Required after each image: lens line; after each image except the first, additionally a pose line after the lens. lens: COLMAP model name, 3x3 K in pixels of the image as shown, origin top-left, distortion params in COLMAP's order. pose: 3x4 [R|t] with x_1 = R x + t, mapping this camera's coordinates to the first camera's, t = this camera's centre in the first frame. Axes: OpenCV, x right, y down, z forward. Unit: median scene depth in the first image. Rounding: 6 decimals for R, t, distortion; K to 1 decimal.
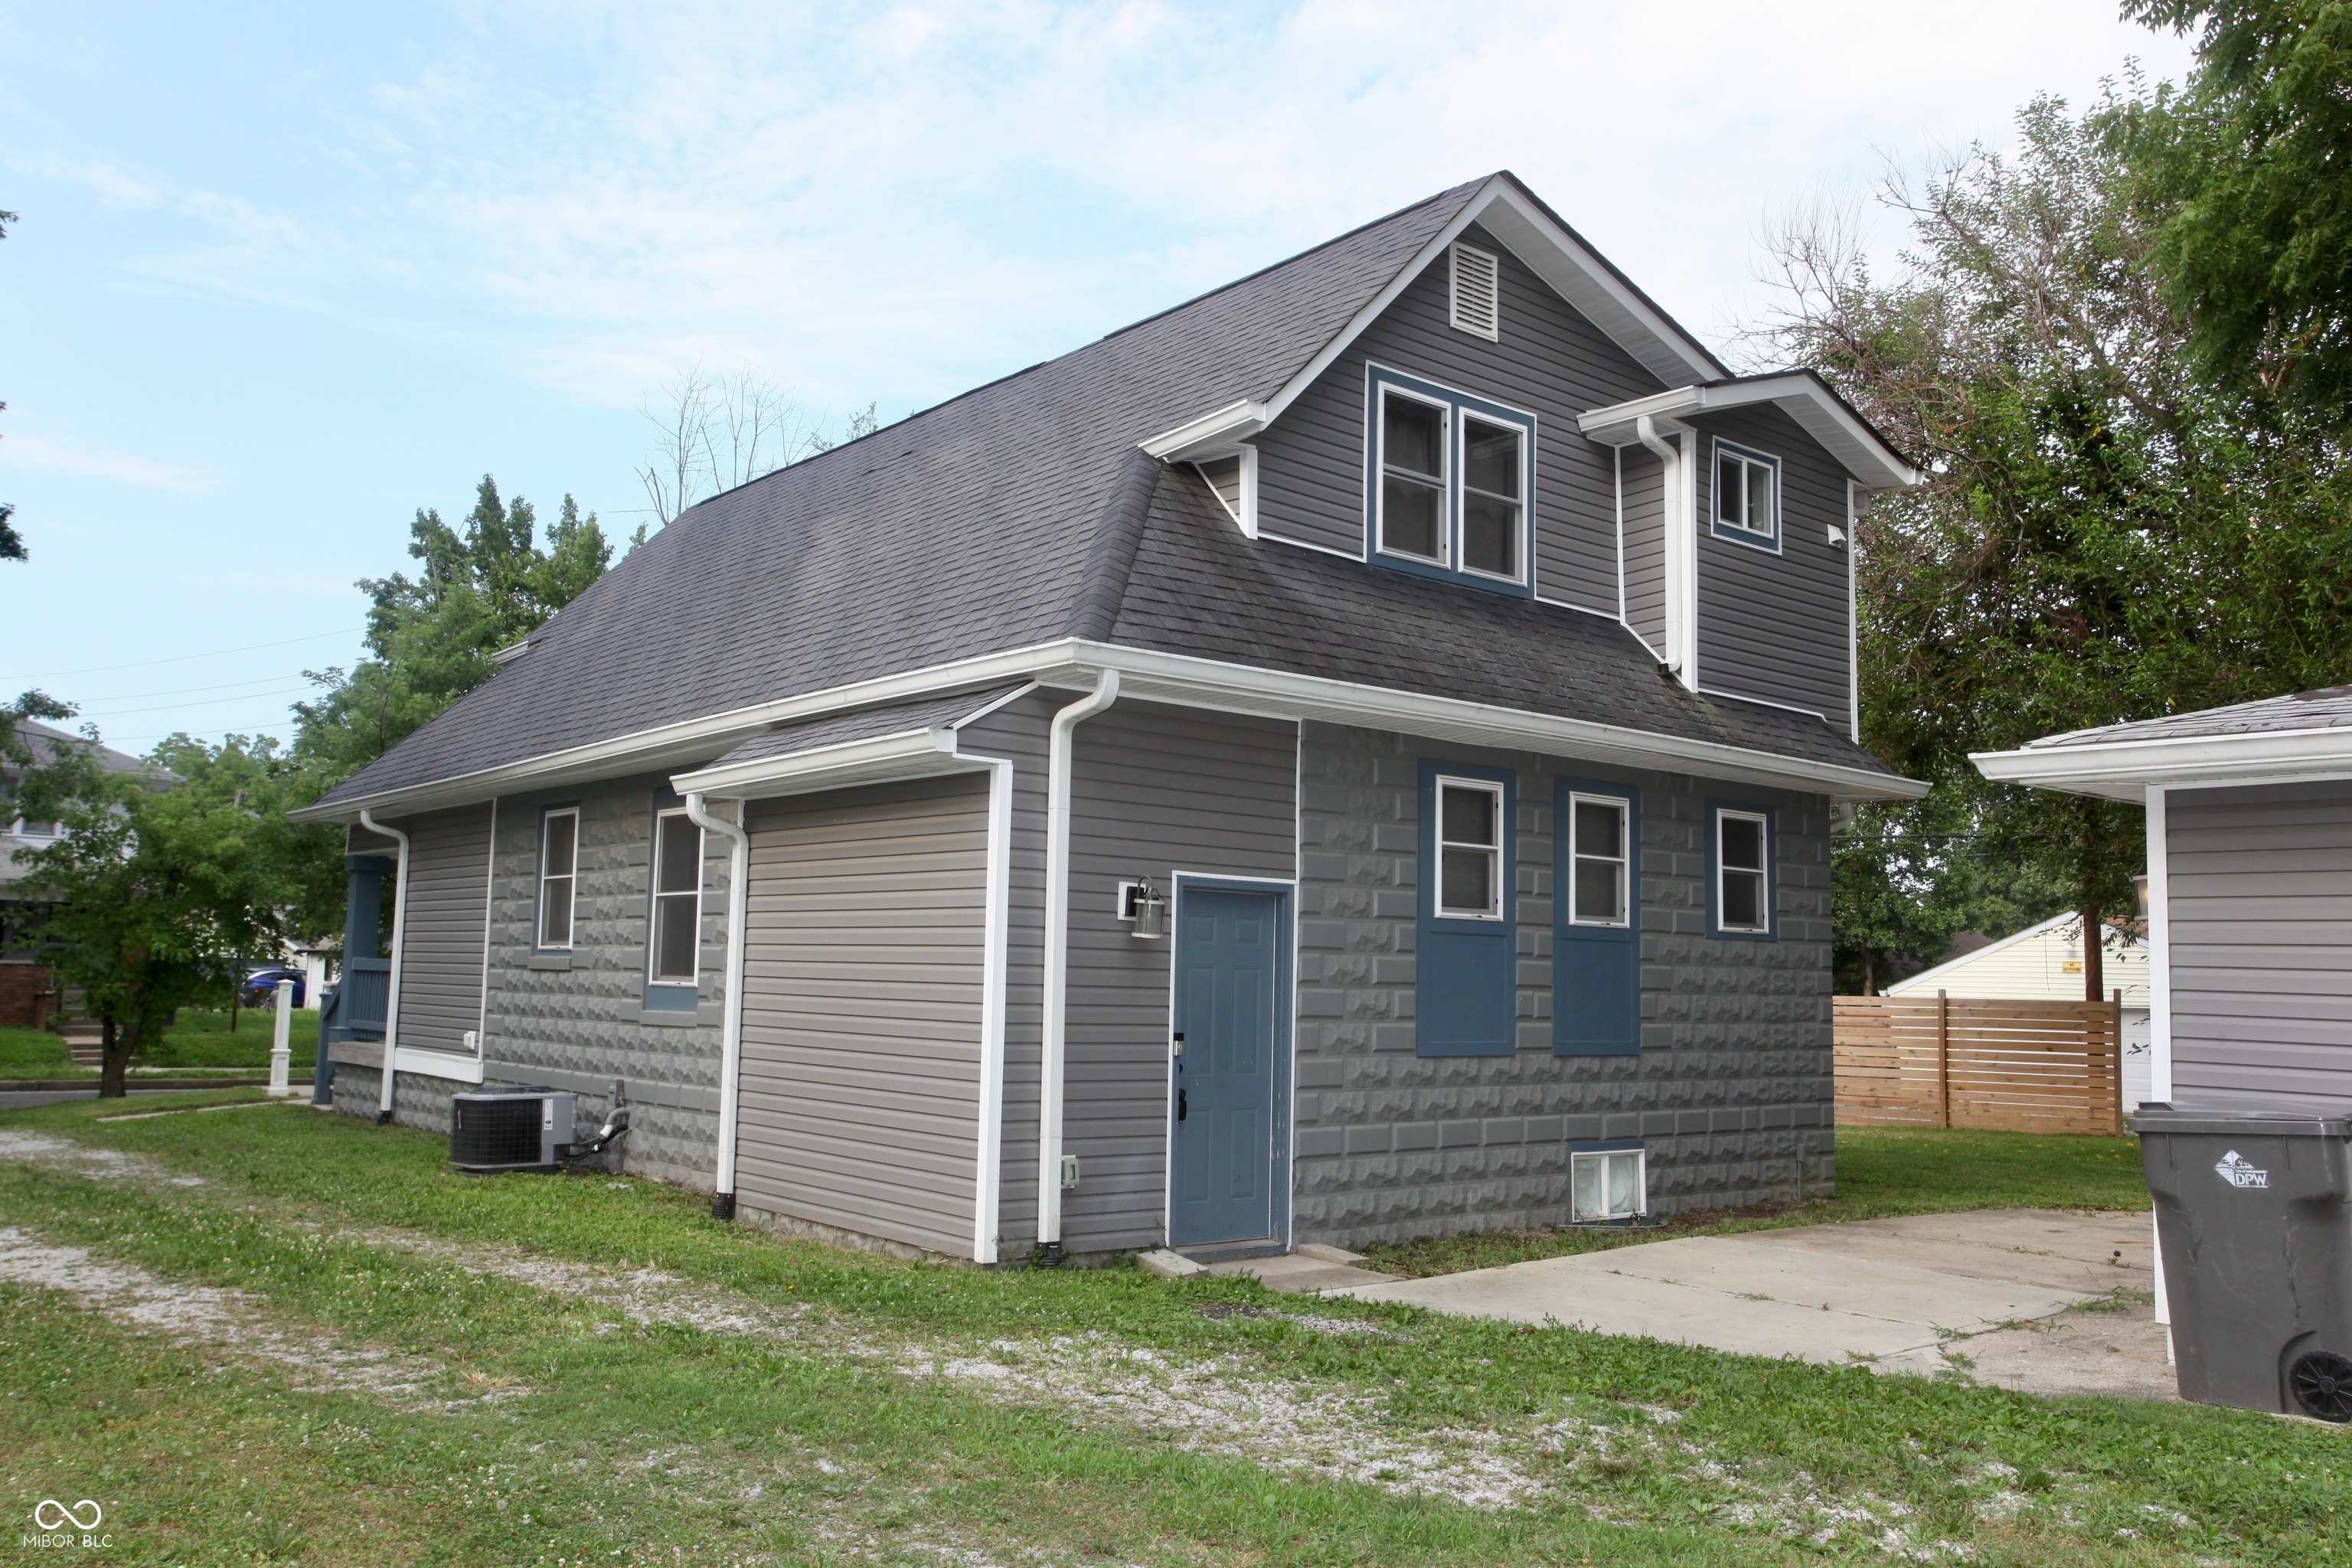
lens RADIAL K [[1890.0, 0, 1165.6], [0, 1890.0, 821.9], [0, 0, 1]] dist [-0.000378, 0.001396]
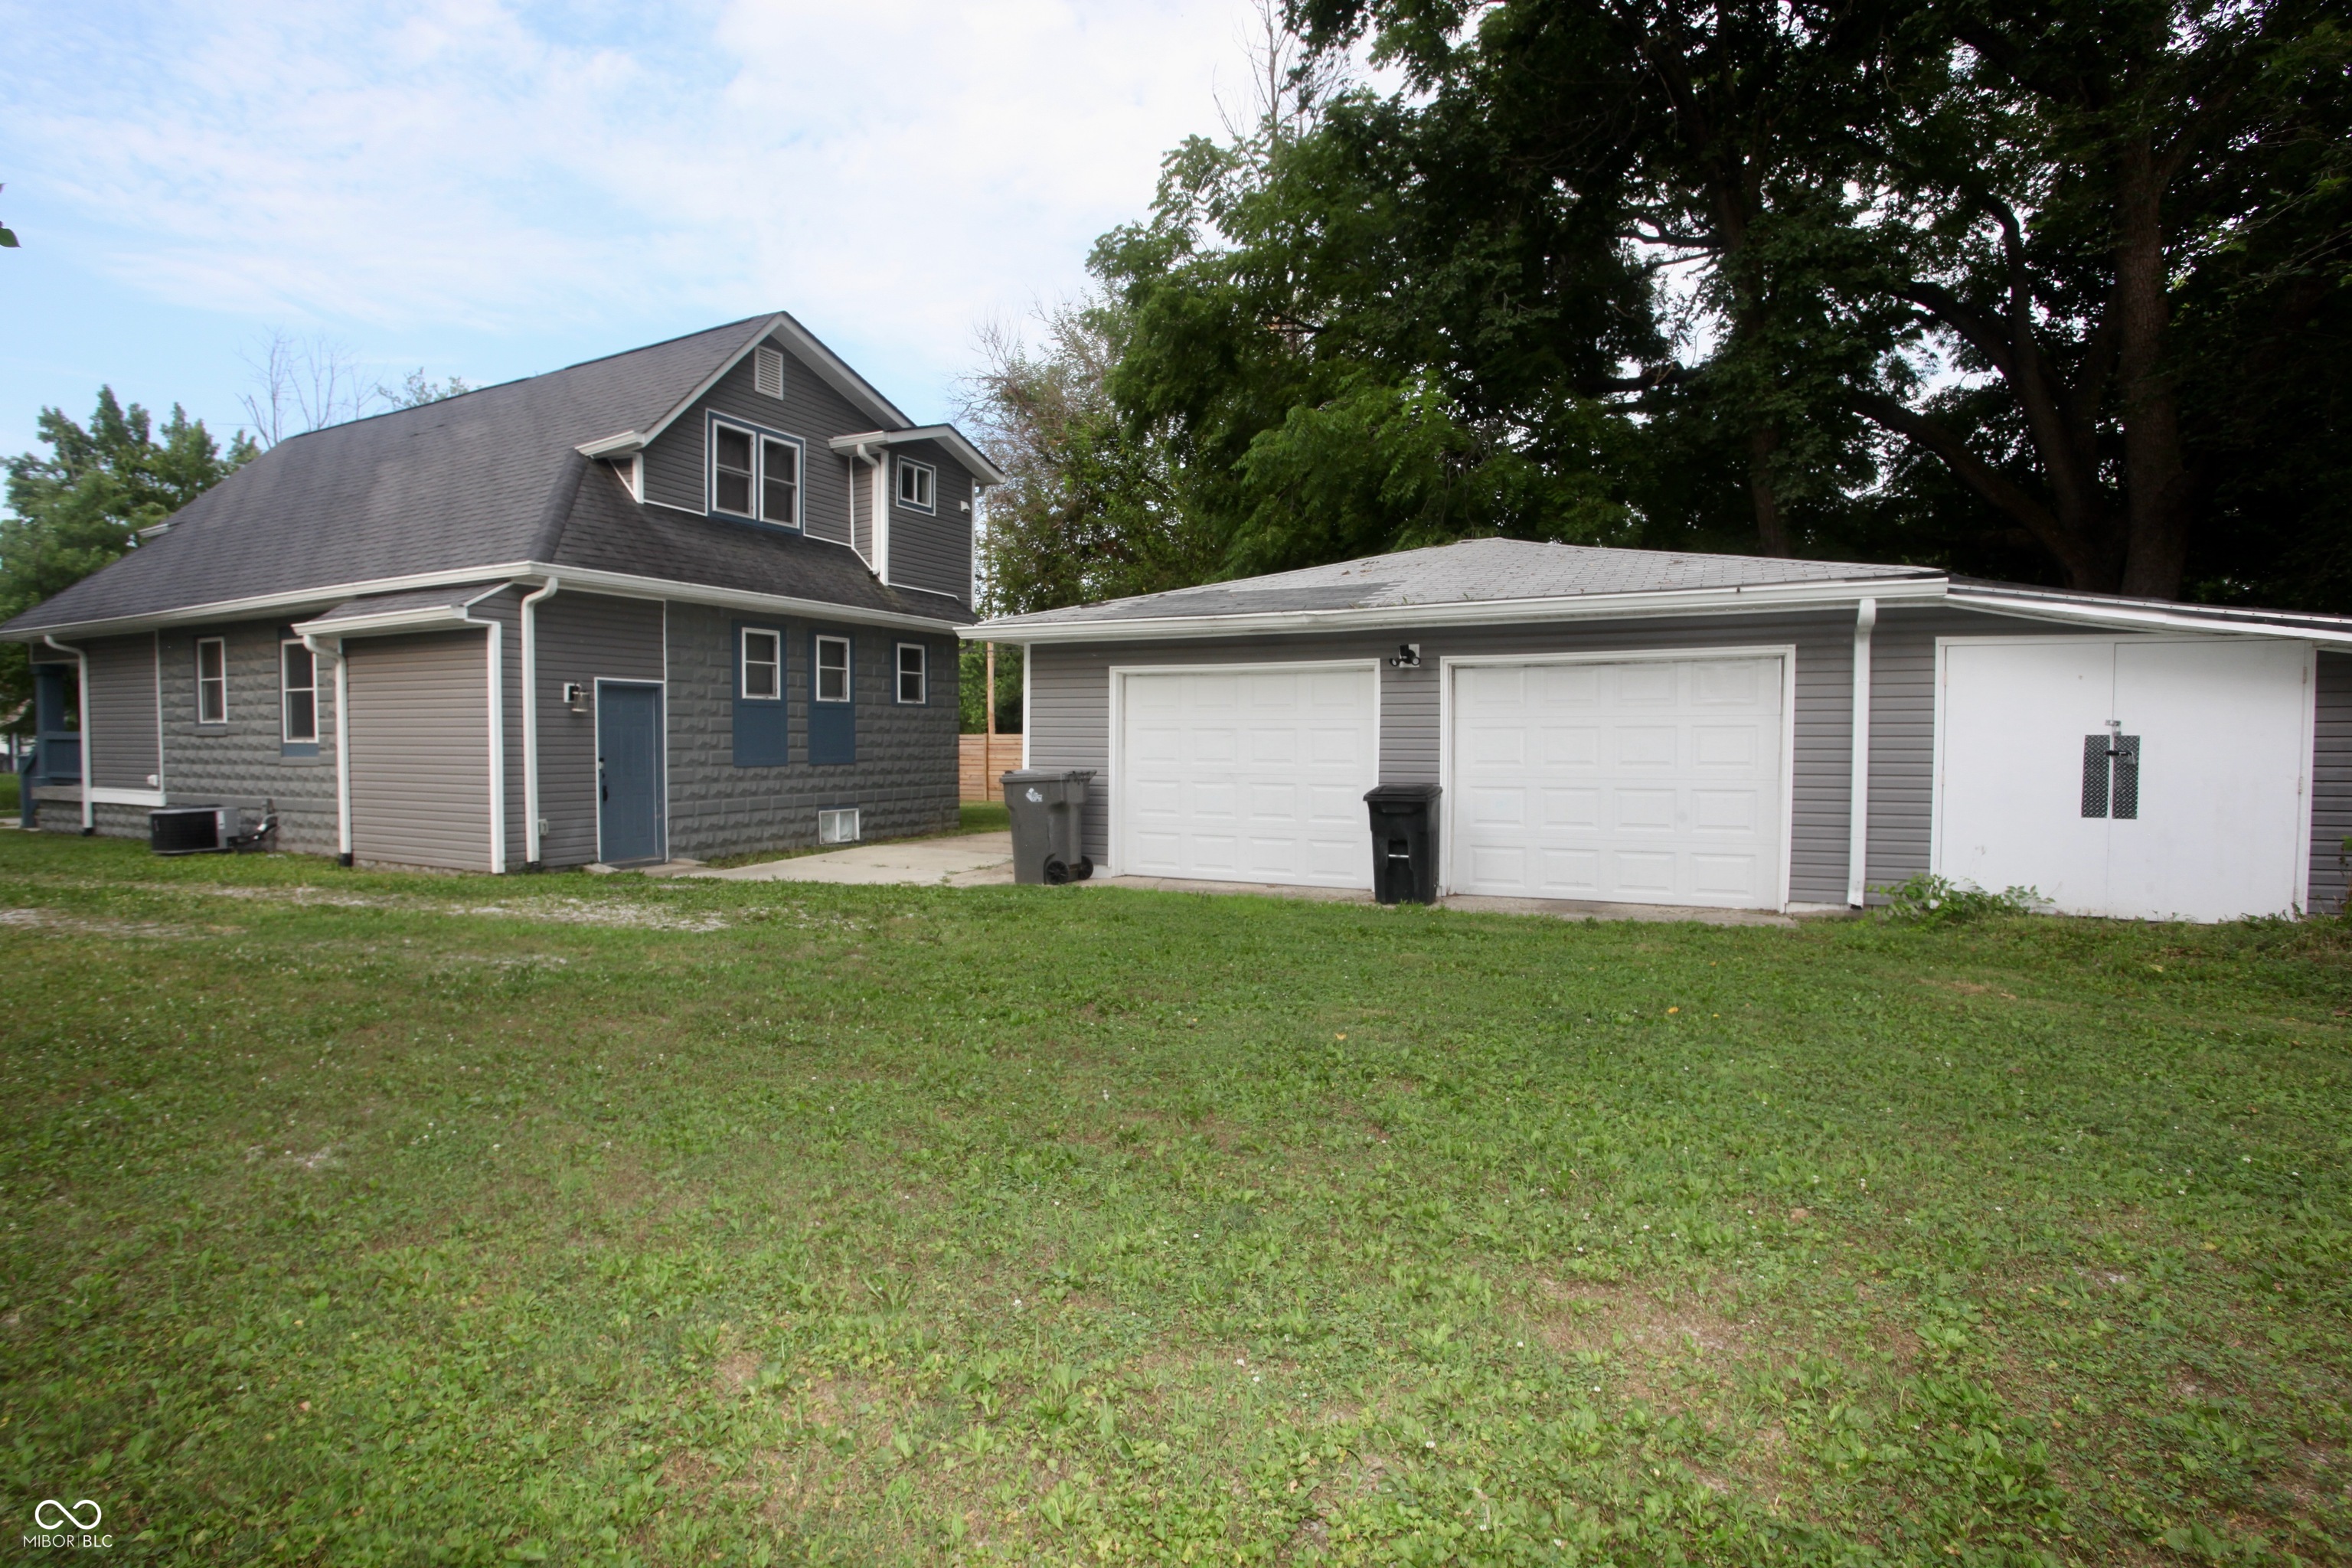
lens RADIAL K [[1144.7, 0, 1176.0], [0, 1144.7, 784.0], [0, 0, 1]] dist [-0.077495, 0.031233]
pose [[0.910751, -0.038982, 0.411112, 0.055853], [-0.014993, 0.991757, 0.127253, -0.017610], [-0.412684, -0.122060, 0.902659, -0.263811]]
